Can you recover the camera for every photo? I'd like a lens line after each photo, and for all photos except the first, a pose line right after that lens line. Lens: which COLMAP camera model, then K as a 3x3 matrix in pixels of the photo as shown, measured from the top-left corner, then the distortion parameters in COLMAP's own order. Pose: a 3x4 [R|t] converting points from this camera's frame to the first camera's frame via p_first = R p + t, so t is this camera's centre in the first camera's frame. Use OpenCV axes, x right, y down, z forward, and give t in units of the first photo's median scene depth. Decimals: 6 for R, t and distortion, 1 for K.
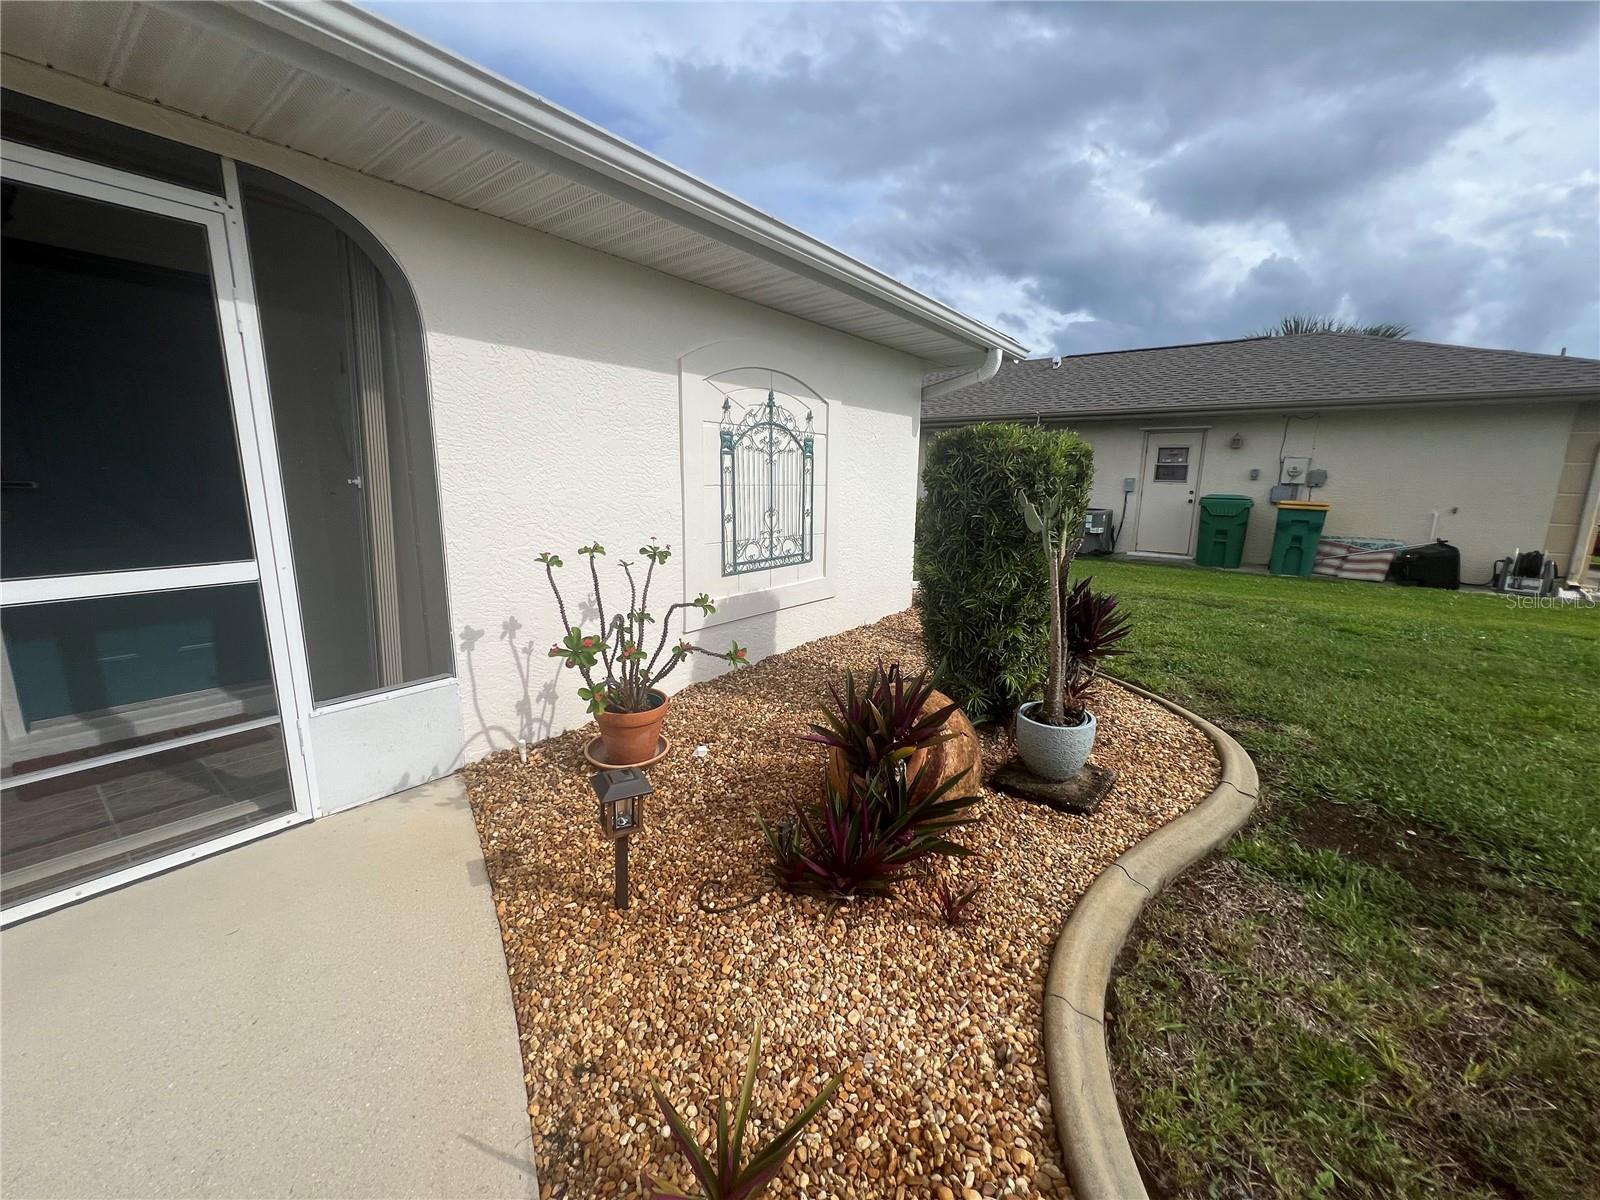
lens RADIAL K [[643.1, 0, 801.5], [0, 643.1, 601.0], [0, 0, 1]] dist [-0.001682, 0.000267]
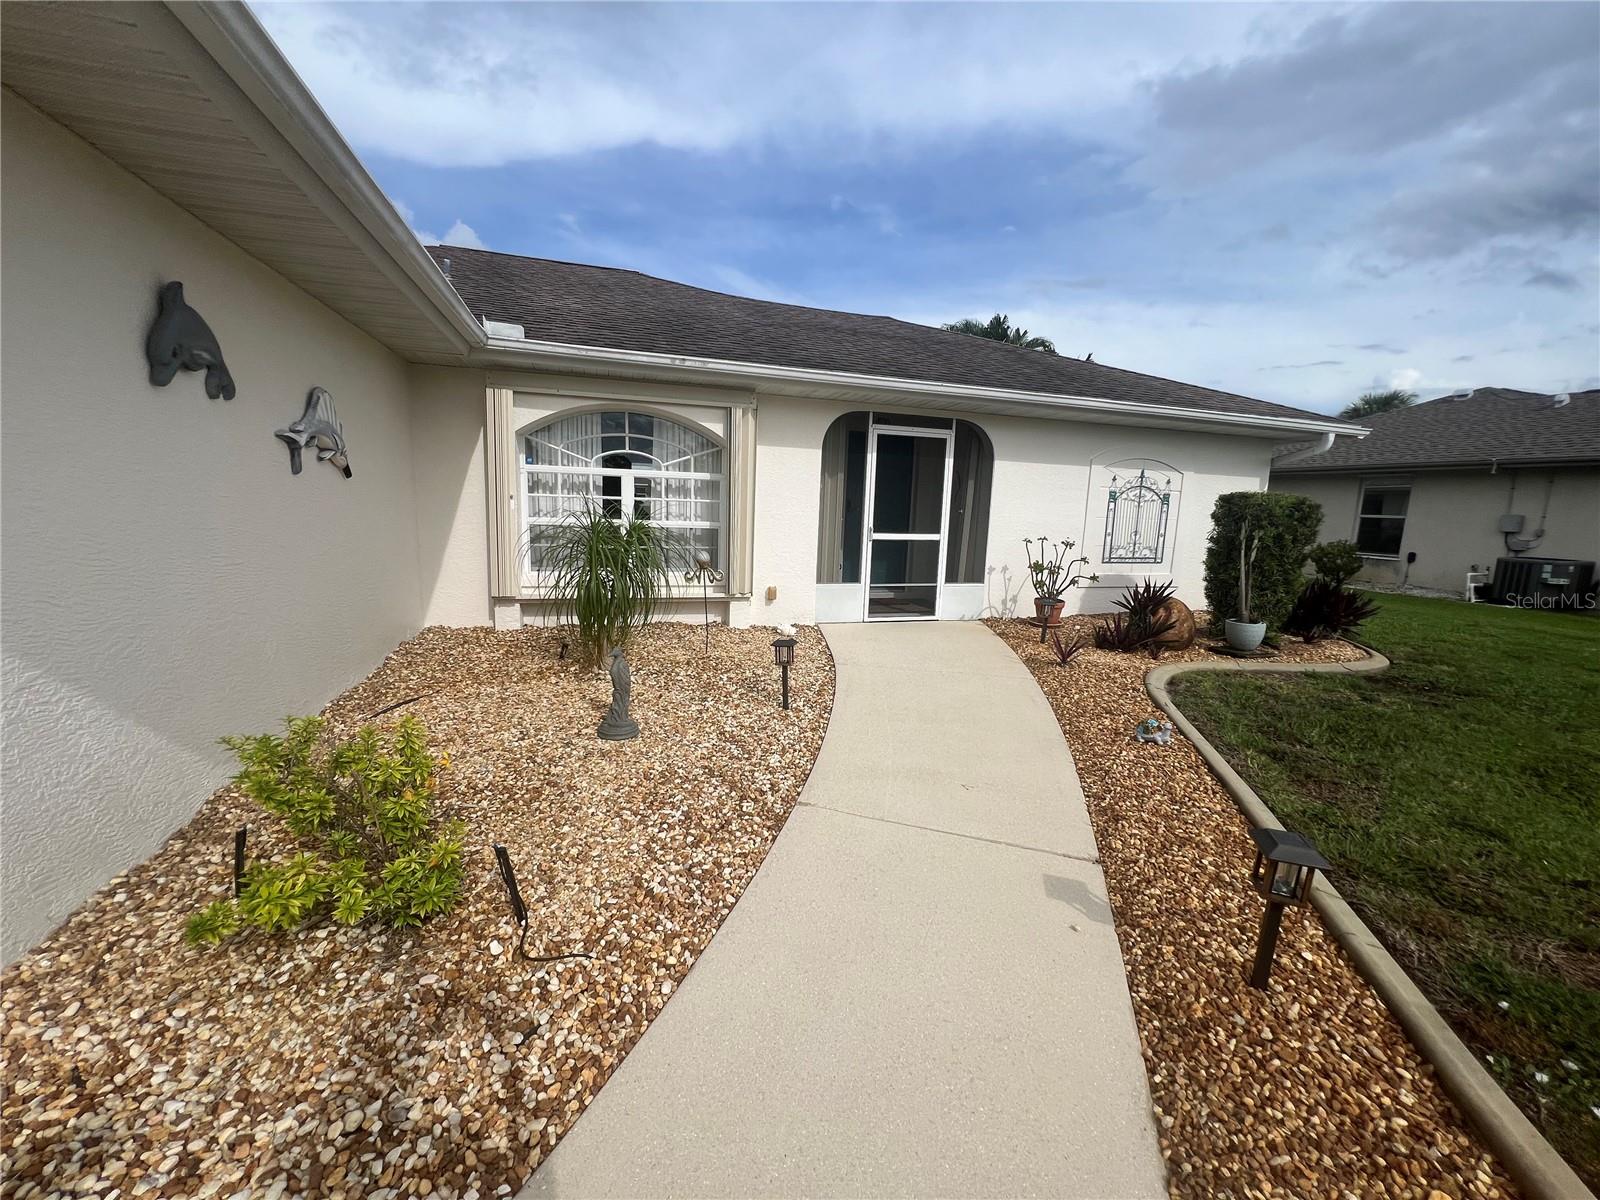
lens RADIAL K [[643.1, 0, 798.5], [0, 643.1, 603.6], [0, 0, 1]] dist [-0.001682, 0.000267]
pose [[0.808423, 0.106882, -0.578816, 0.265454], [-0.136096, 0.990670, -0.007149, 0.214201], [0.572652, 0.084554, 0.815427, -1.078439]]
